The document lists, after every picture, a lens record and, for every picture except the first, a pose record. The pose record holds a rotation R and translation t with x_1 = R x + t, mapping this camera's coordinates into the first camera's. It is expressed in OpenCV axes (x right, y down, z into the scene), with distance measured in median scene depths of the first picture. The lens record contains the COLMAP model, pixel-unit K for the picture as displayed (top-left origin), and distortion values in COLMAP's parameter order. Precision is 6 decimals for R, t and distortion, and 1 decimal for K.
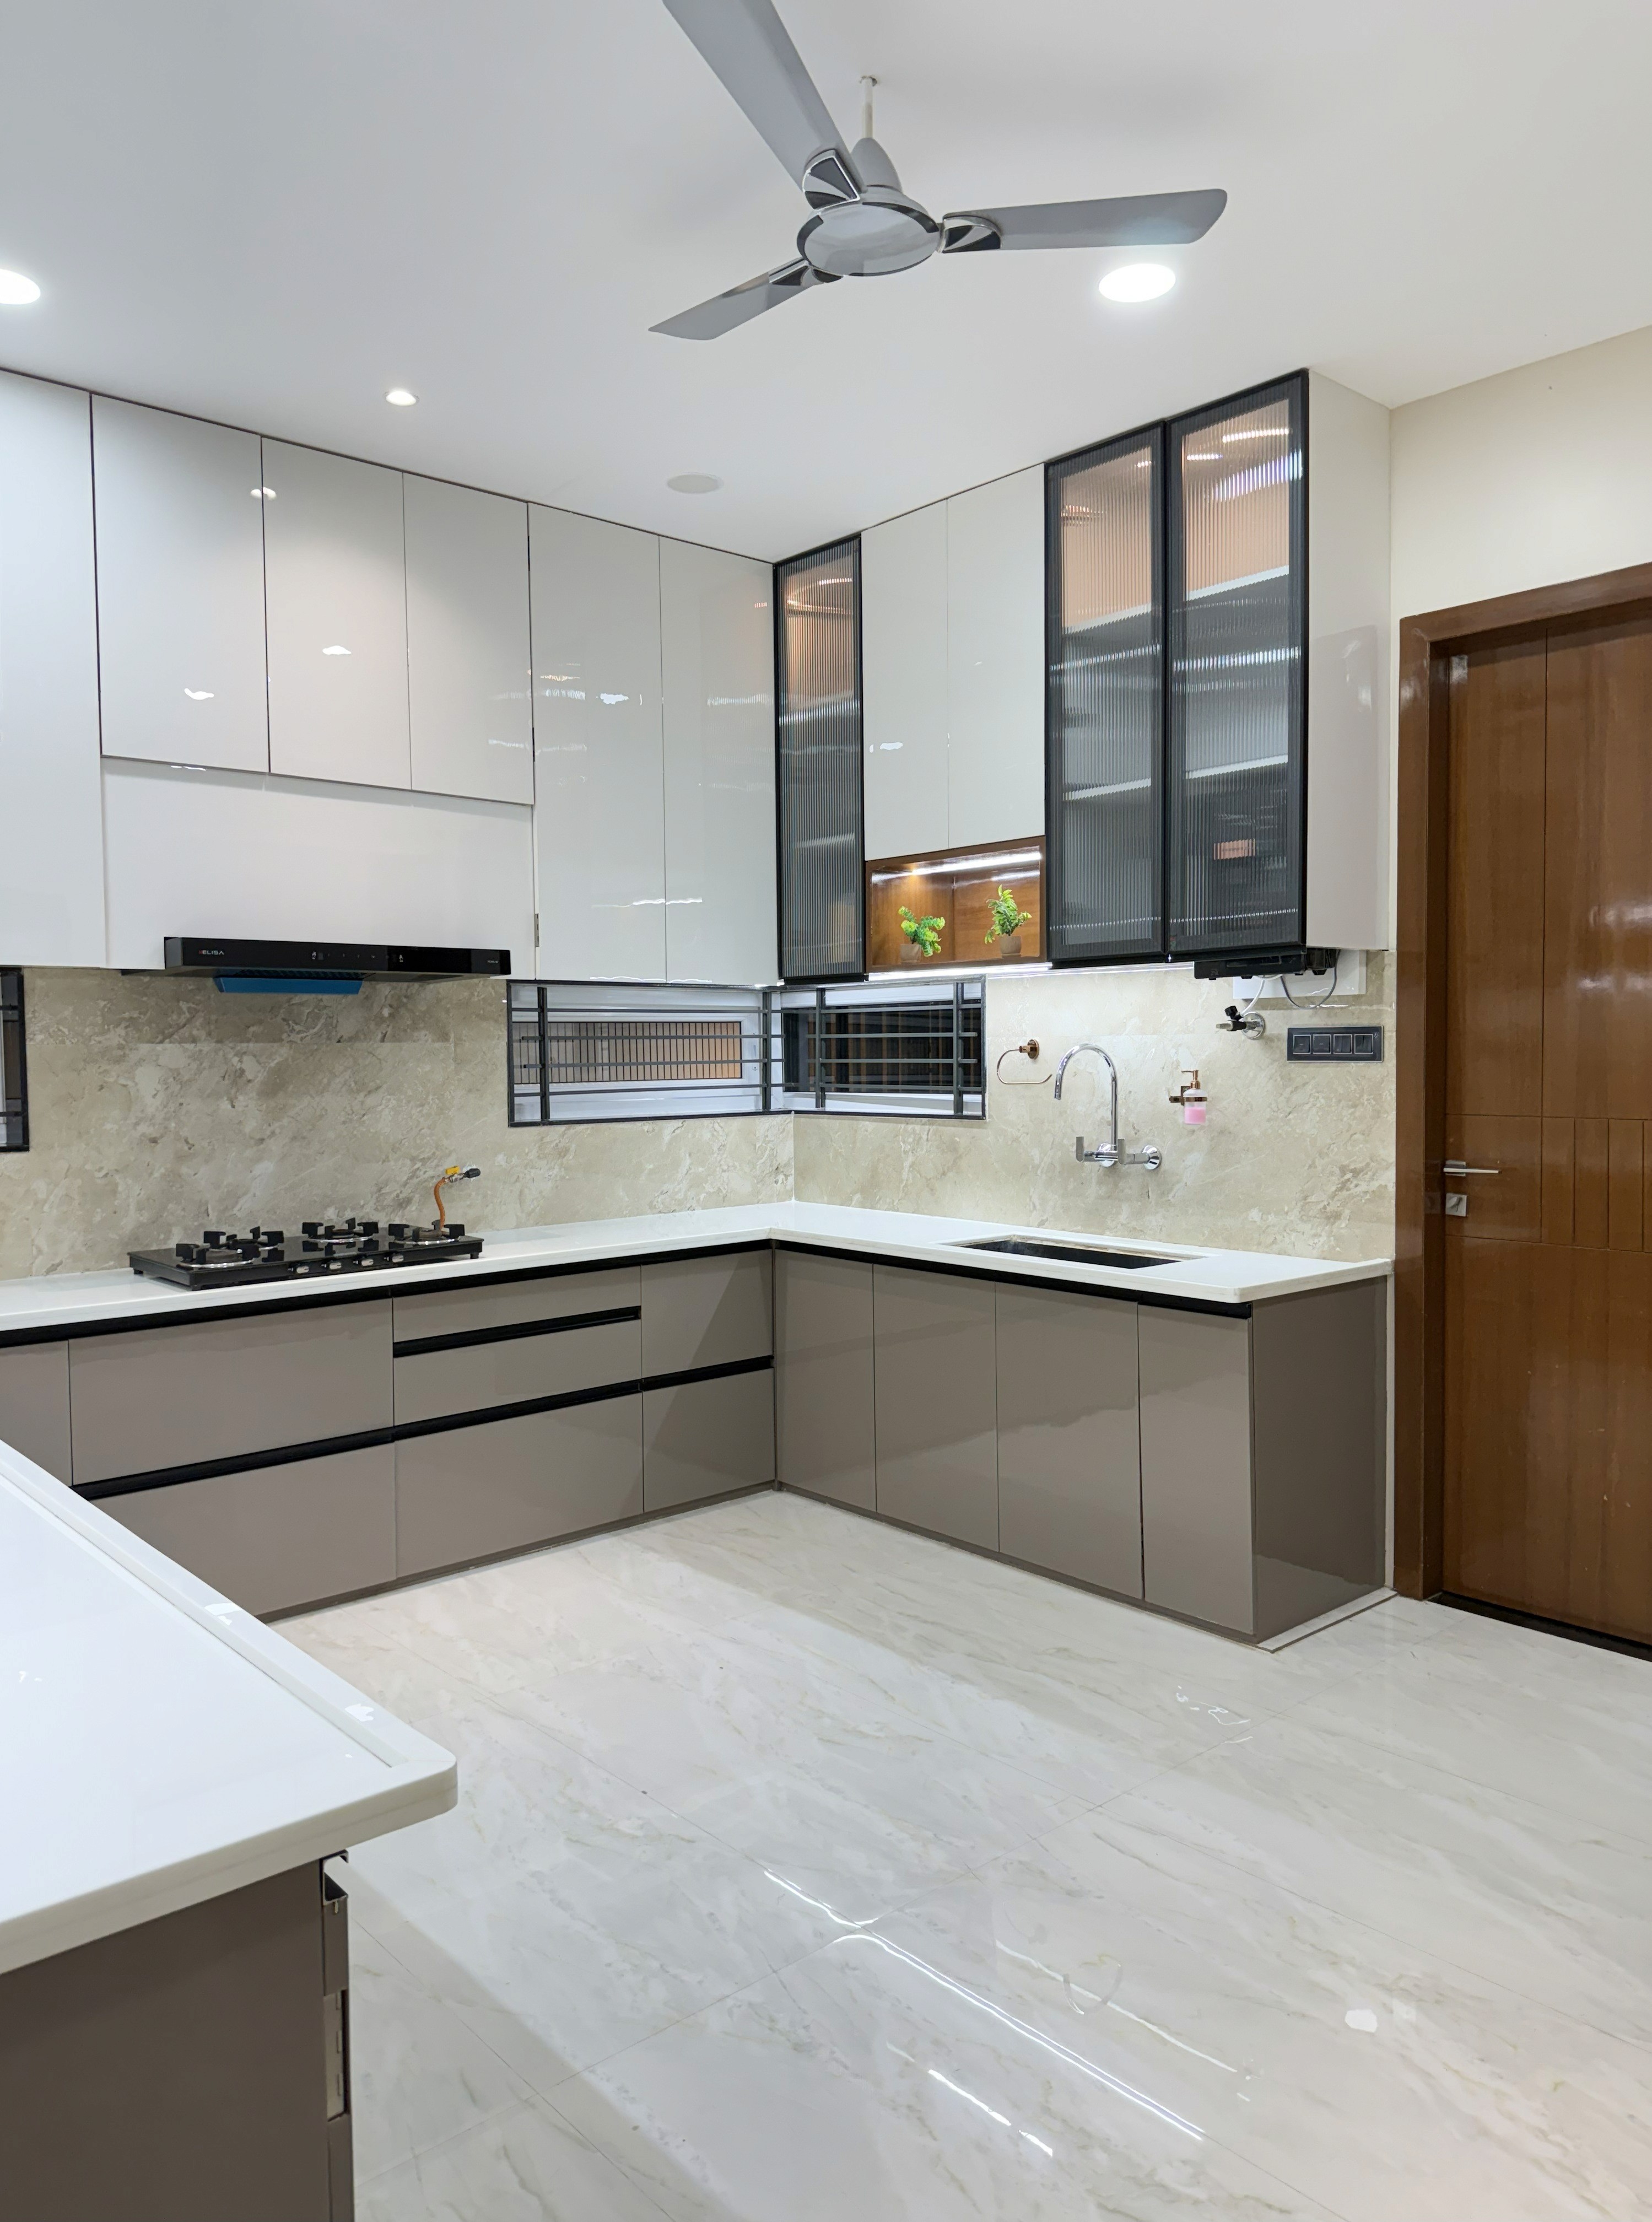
lens RADIAL K [[1560.2, 0, 830.3], [0, 1560.2, 1101.1], [0, 0, 1]] dist [0.060816, -0.059836]
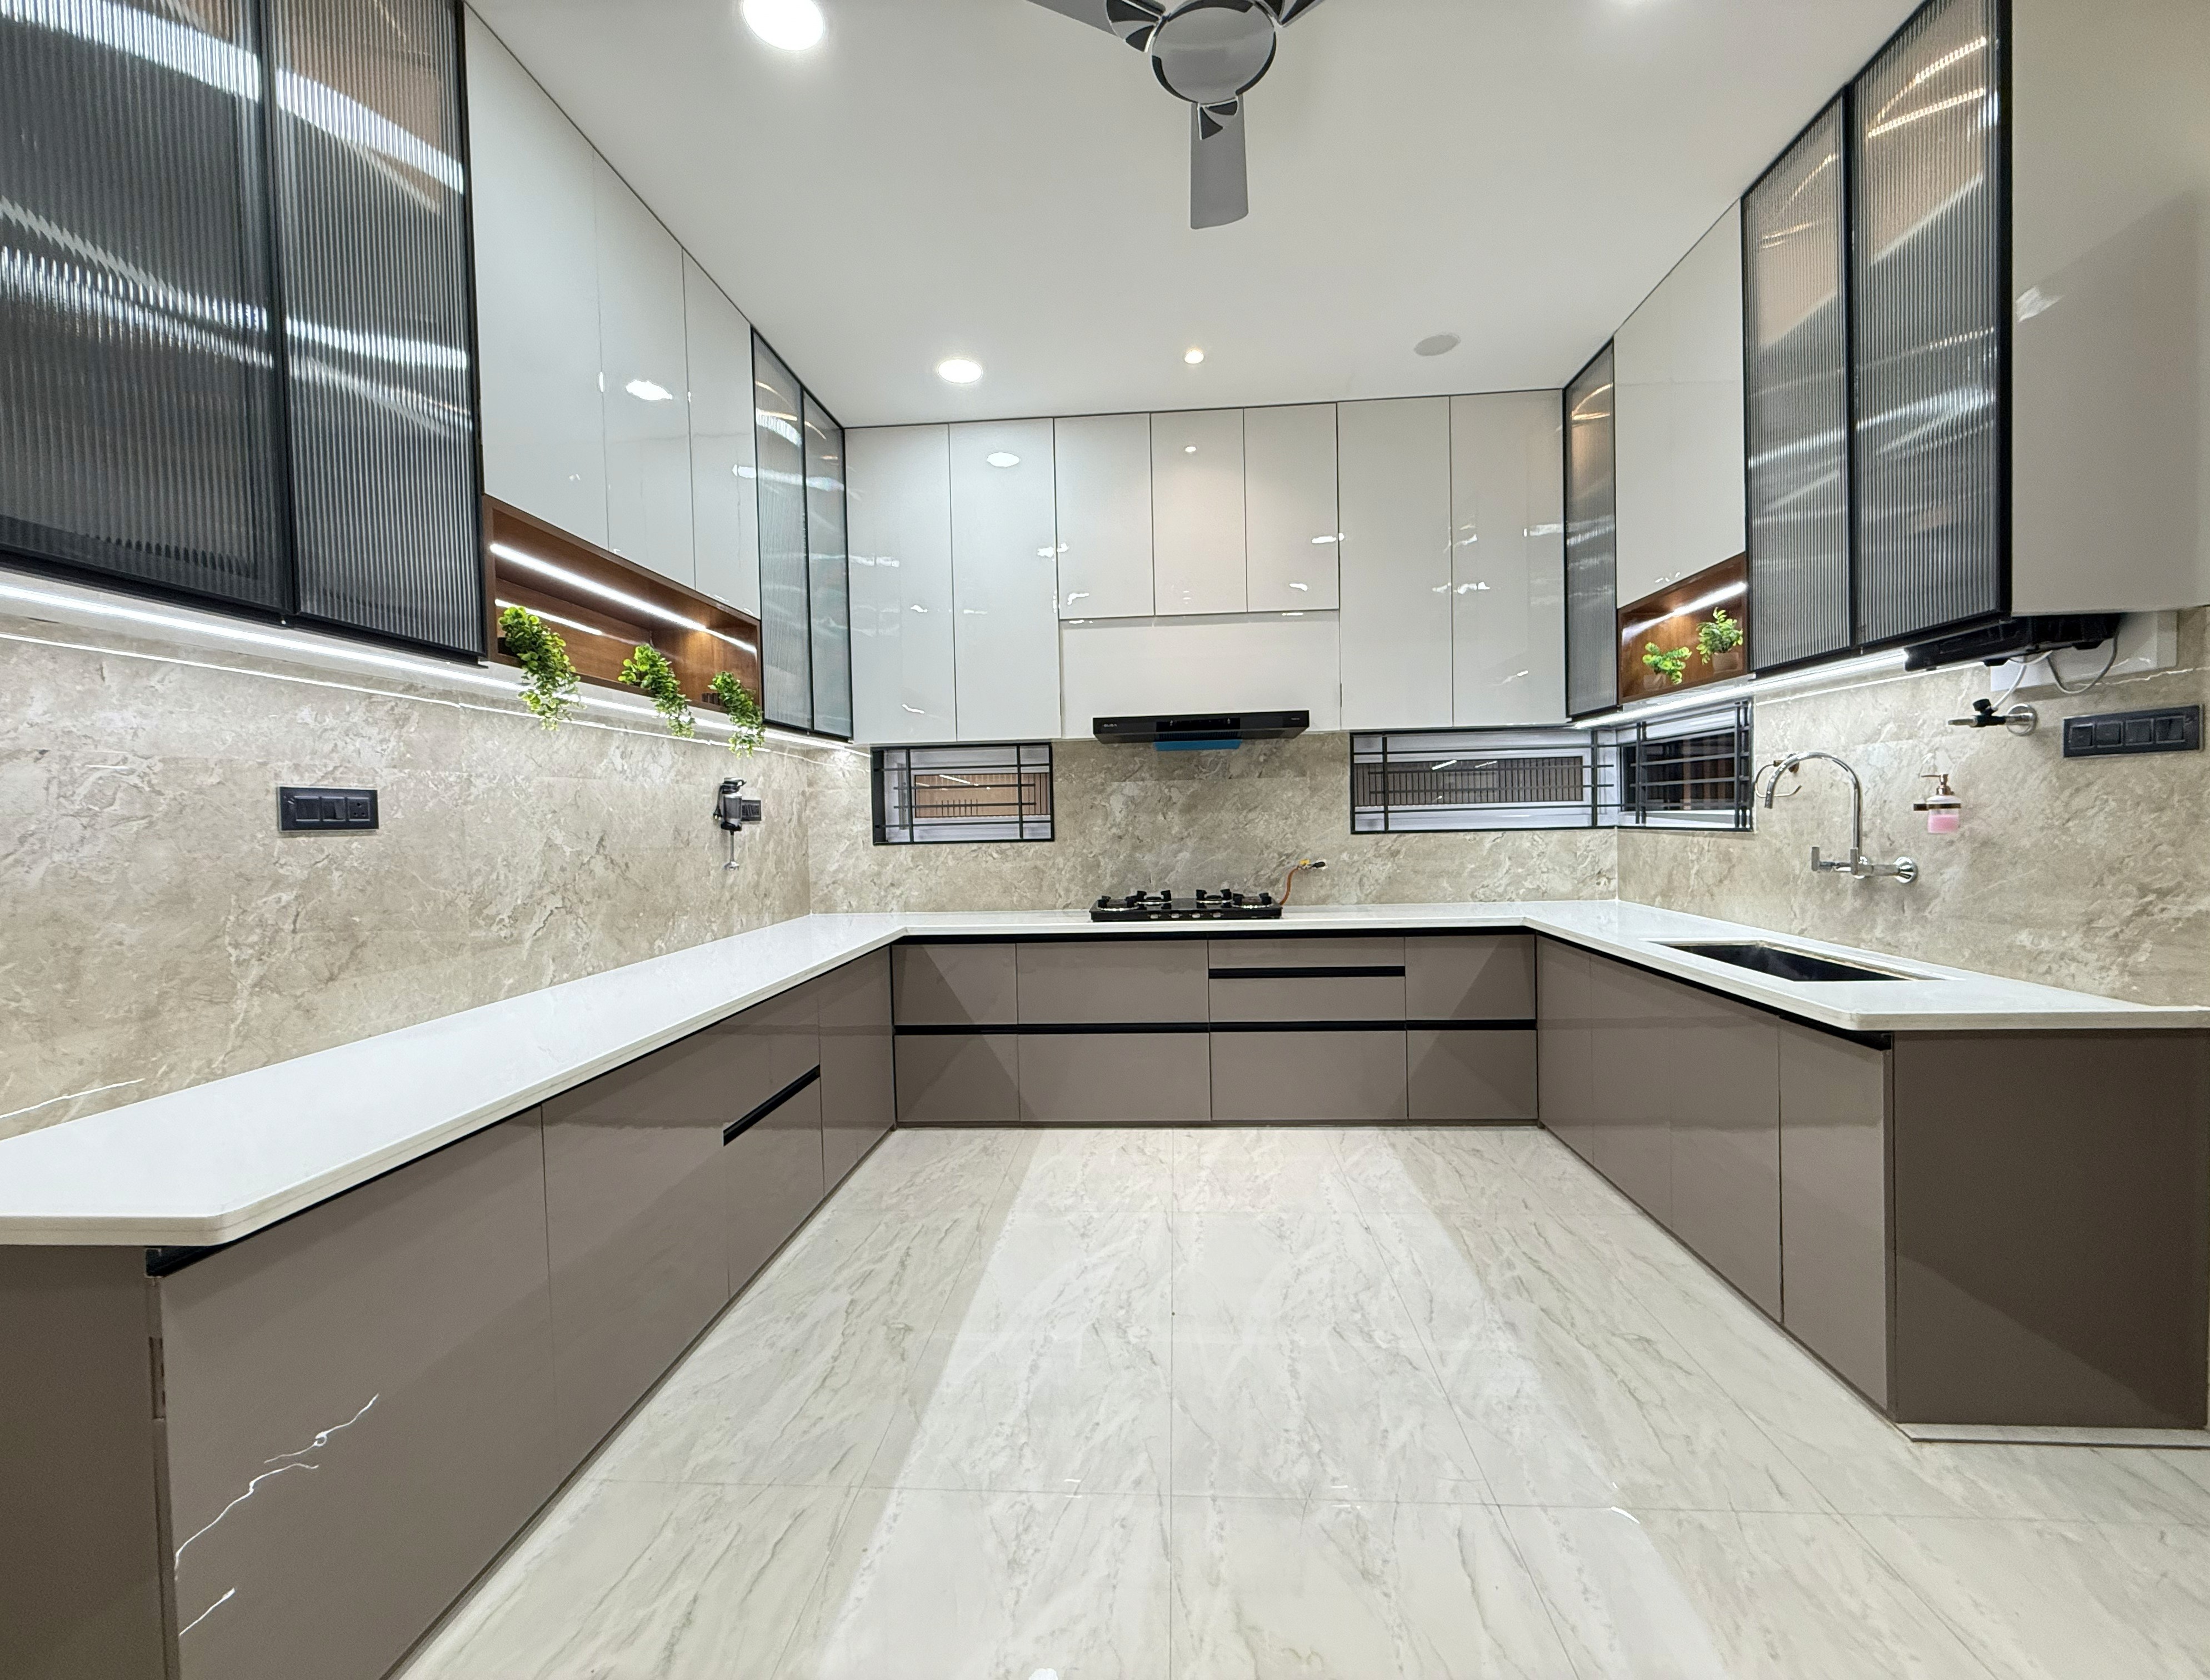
lens RADIAL K [[899.7, 0, 1081.1], [0, 899.7, 832.3], [0, 0, 1]] dist [0.002074, -0.001023]
pose [[0.704990, 0.008720, -0.709164, 0.249137], [-0.008521, 0.999956, 0.003825, 0.015982], [0.709166, 0.003346, 0.705034, 0.269293]]
